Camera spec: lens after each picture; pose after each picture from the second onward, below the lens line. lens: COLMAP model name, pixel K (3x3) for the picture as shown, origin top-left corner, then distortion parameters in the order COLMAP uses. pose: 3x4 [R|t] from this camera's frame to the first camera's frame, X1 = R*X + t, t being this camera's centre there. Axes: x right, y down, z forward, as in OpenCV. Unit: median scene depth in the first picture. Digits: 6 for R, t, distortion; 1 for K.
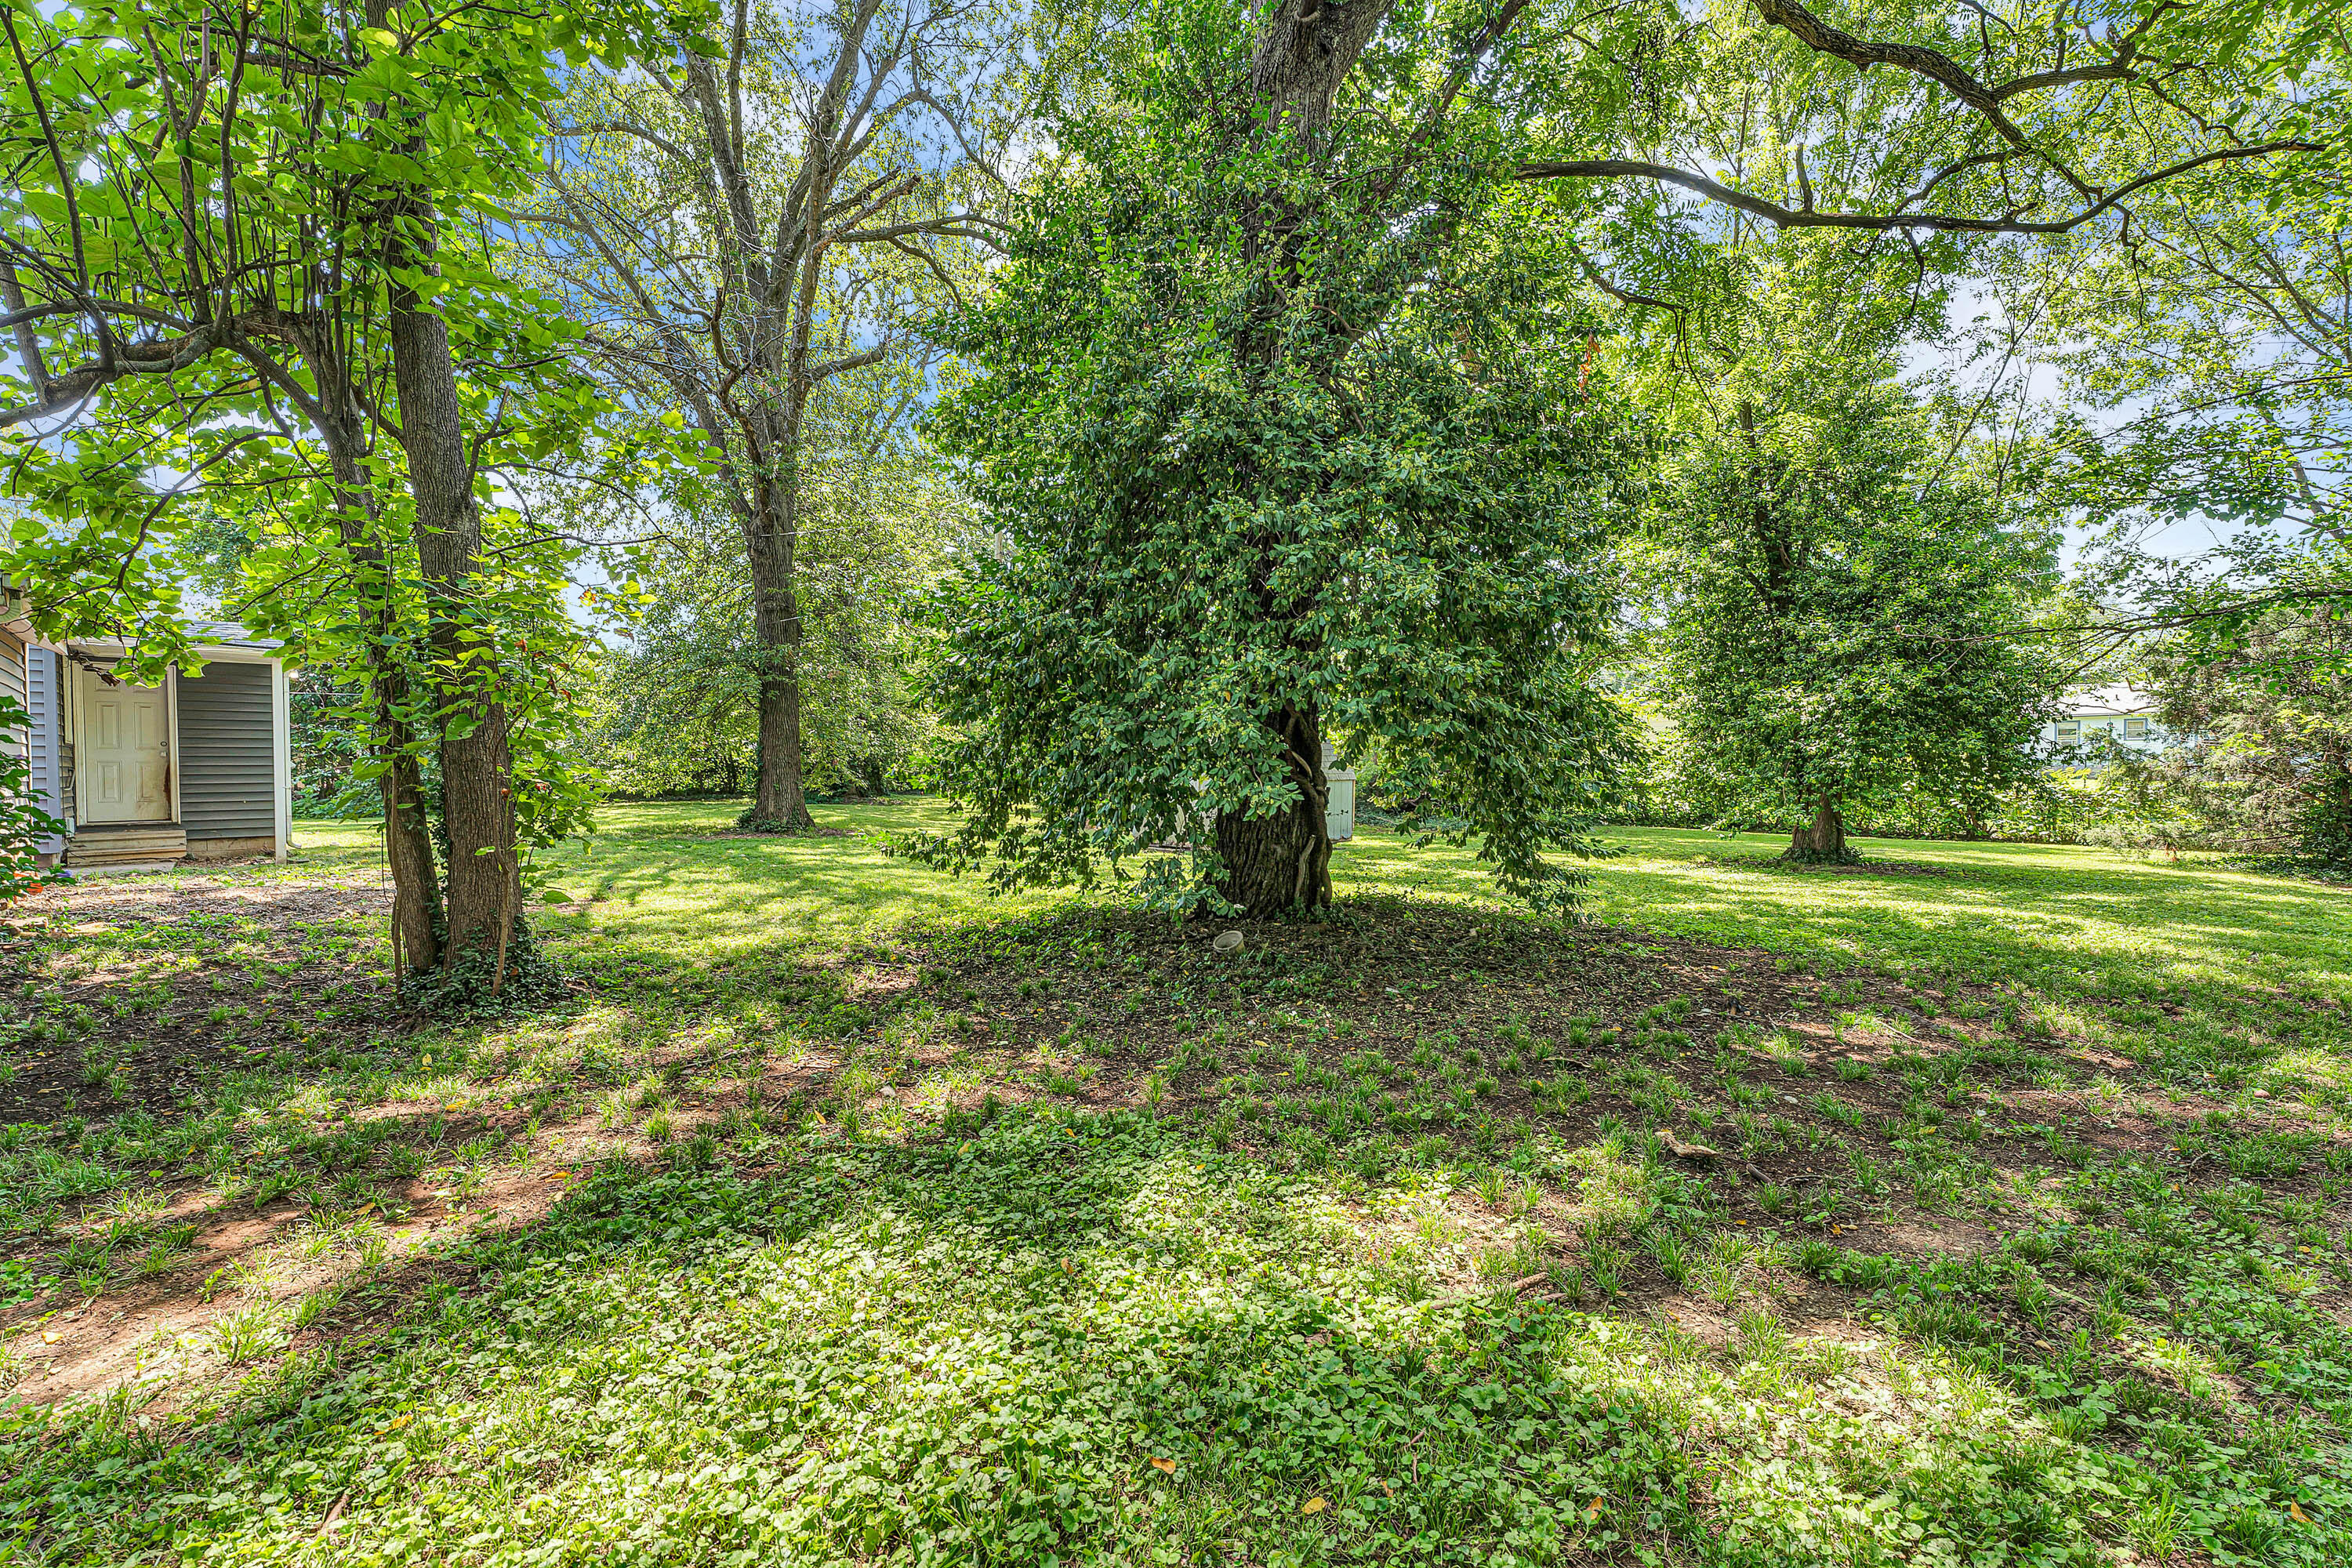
lens RADIAL K [[1045.5, 0, 1176.0], [0, 1045.5, 784.0], [0, 0, 1]] dist [0.011160, 0.000033]
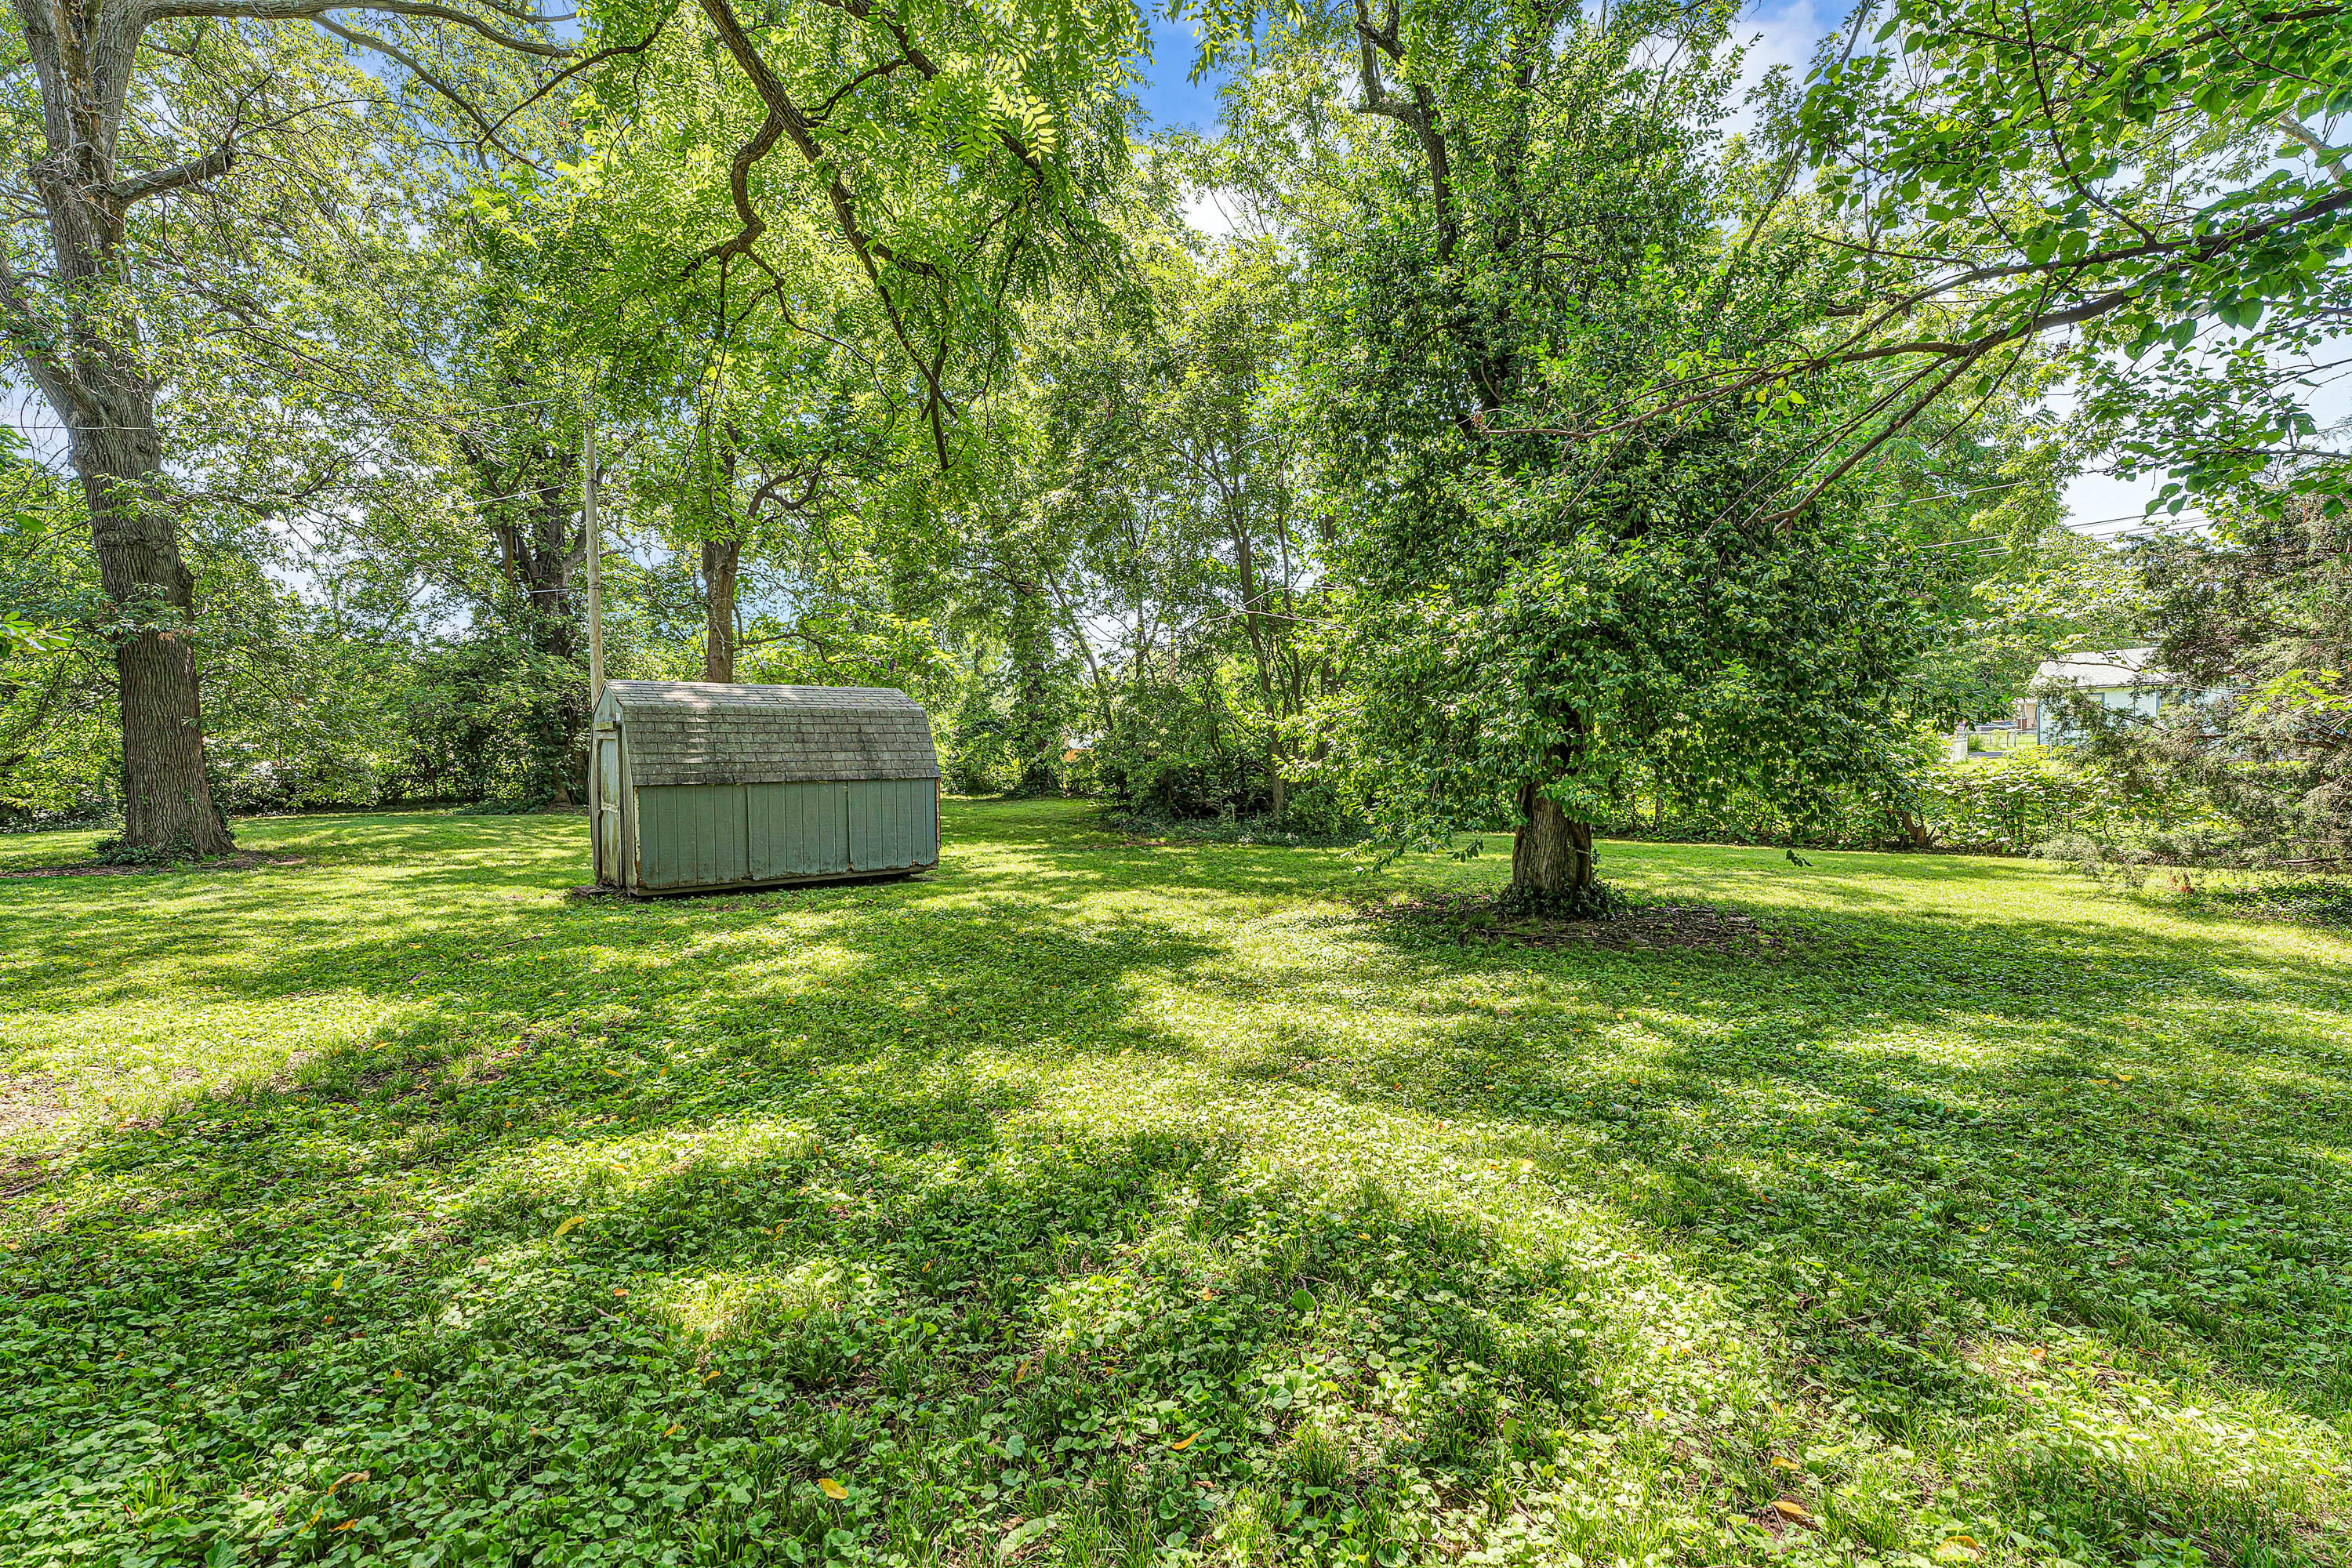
lens RADIAL K [[1045.5, 0, 1176.0], [0, 1045.5, 784.0], [0, 0, 1]] dist [0.011160, 0.000033]
pose [[0.999618, -0.016531, -0.022153, 0.393917], [0.016582, 0.999860, 0.002124, -0.000692], [0.022114, -0.002491, 0.999752, 0.394416]]
